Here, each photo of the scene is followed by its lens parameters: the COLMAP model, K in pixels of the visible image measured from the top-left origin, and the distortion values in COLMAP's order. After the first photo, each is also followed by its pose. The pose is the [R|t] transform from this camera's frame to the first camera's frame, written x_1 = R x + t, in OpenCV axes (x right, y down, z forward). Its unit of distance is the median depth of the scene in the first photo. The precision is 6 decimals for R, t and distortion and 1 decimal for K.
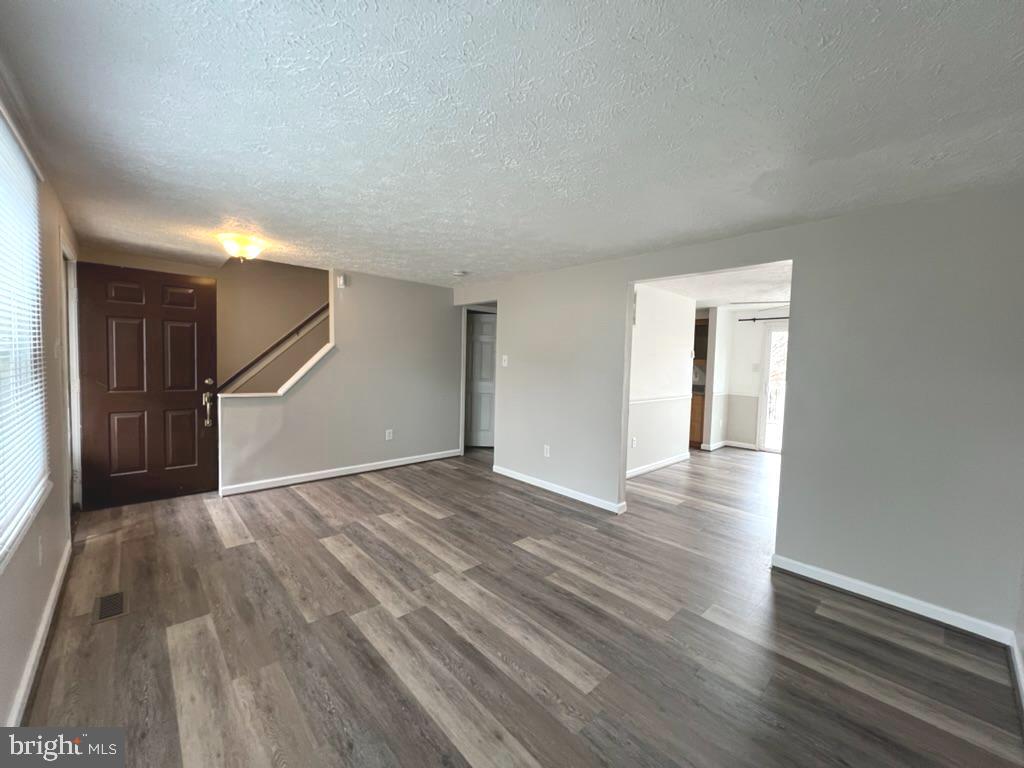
lens RADIAL K [[408.0, 0, 511.3], [0, 408.0, 384.2], [0, 0, 1]] dist [-0.000934, -0.000147]
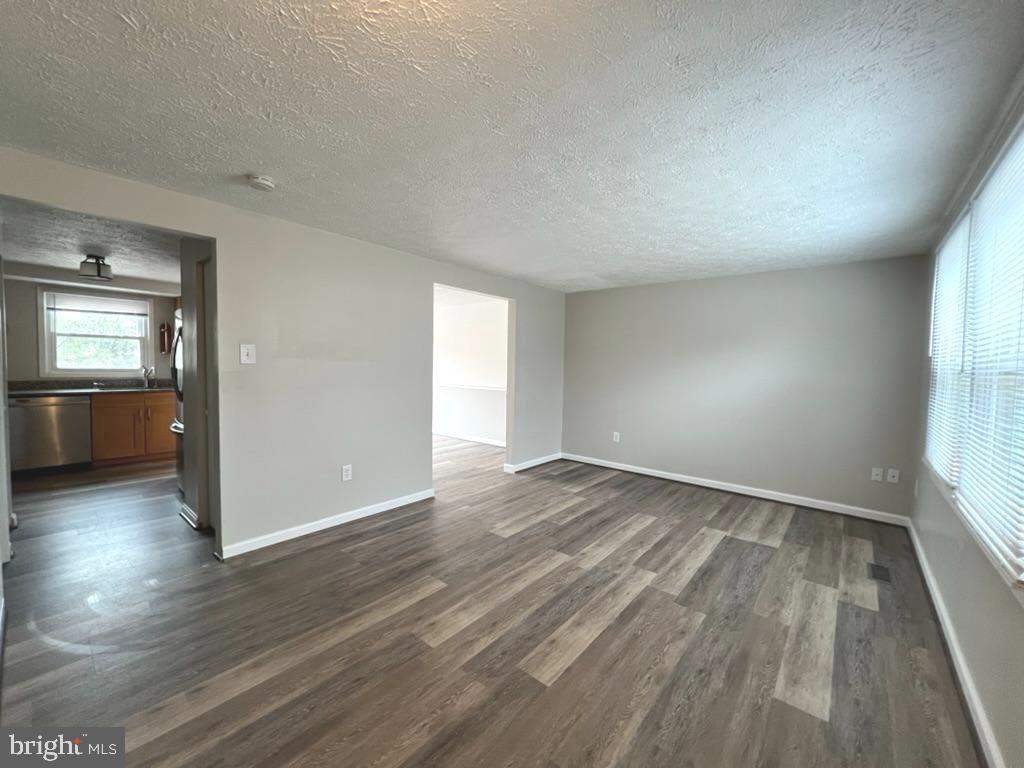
lens RADIAL K [[408.0, 0, 512.3], [0, 408.0, 384.2], [0, 0, 1]] dist [-0.000934, -0.000147]
pose [[-0.122643, -0.079936, 0.989226, -1.041386], [0.036770, 0.995701, 0.085018, -0.082910], [-0.991770, 0.046800, -0.119176, 1.161224]]
